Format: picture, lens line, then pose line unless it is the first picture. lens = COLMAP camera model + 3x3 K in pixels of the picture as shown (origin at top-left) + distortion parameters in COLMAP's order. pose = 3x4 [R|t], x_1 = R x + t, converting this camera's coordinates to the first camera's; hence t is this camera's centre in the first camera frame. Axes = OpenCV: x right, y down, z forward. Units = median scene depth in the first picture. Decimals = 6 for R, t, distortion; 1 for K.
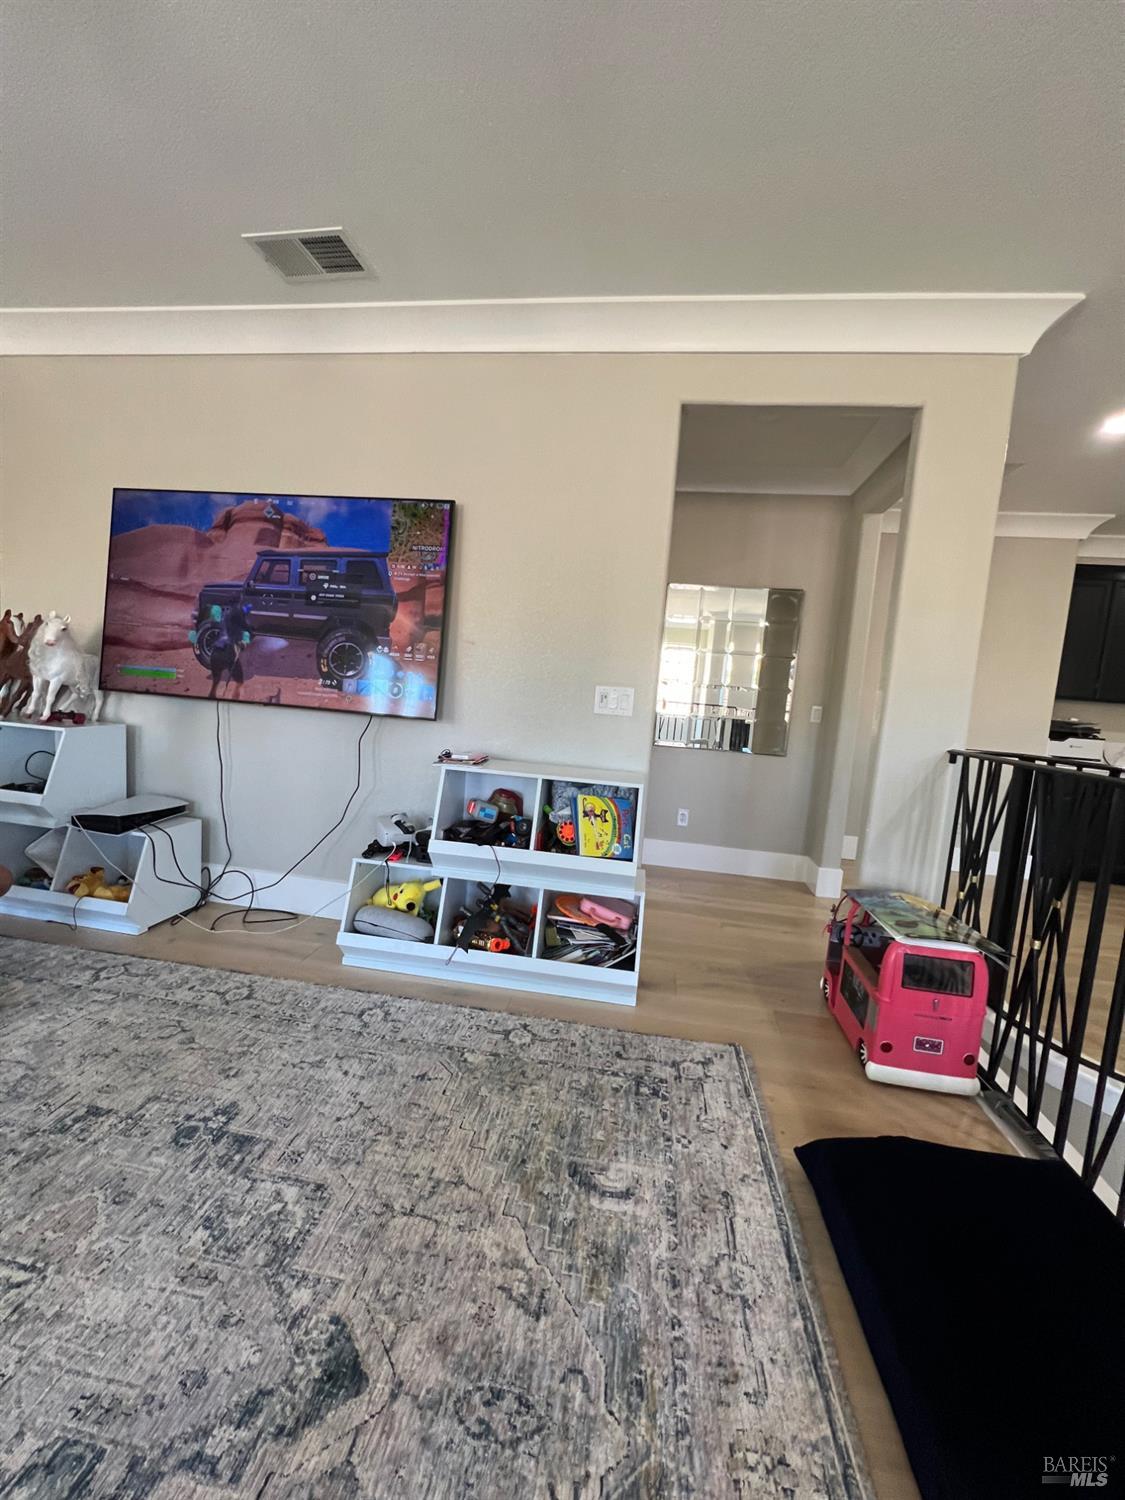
lens RADIAL K [[598.0, 0, 561.4], [0, 598.0, 752.9], [0, 0, 1]] dist [-0.002742, 0.000461]
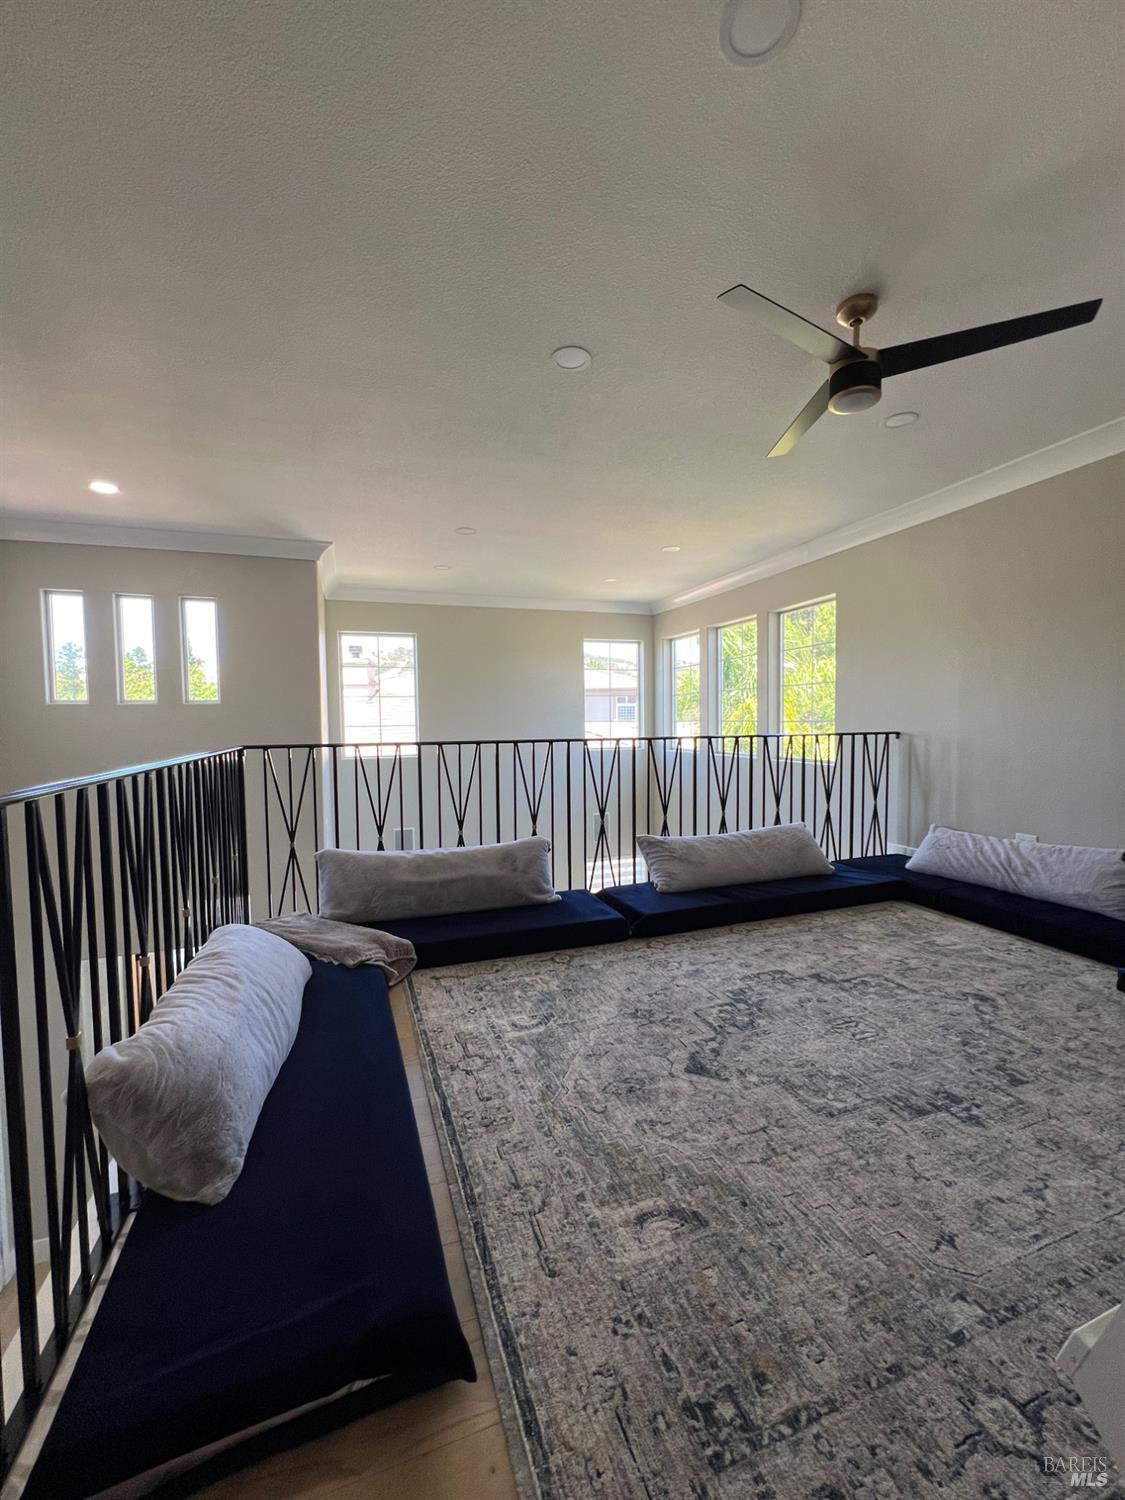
lens RADIAL K [[598.0, 0, 561.4], [0, 598.0, 752.9], [0, 0, 1]] dist [-0.002742, 0.000461]
pose [[-0.880800, -0.039176, -0.471865, 0.709667], [-0.101887, 0.988907, 0.108082, -0.115188], [0.462397, 0.143276, -0.875021, 1.670594]]
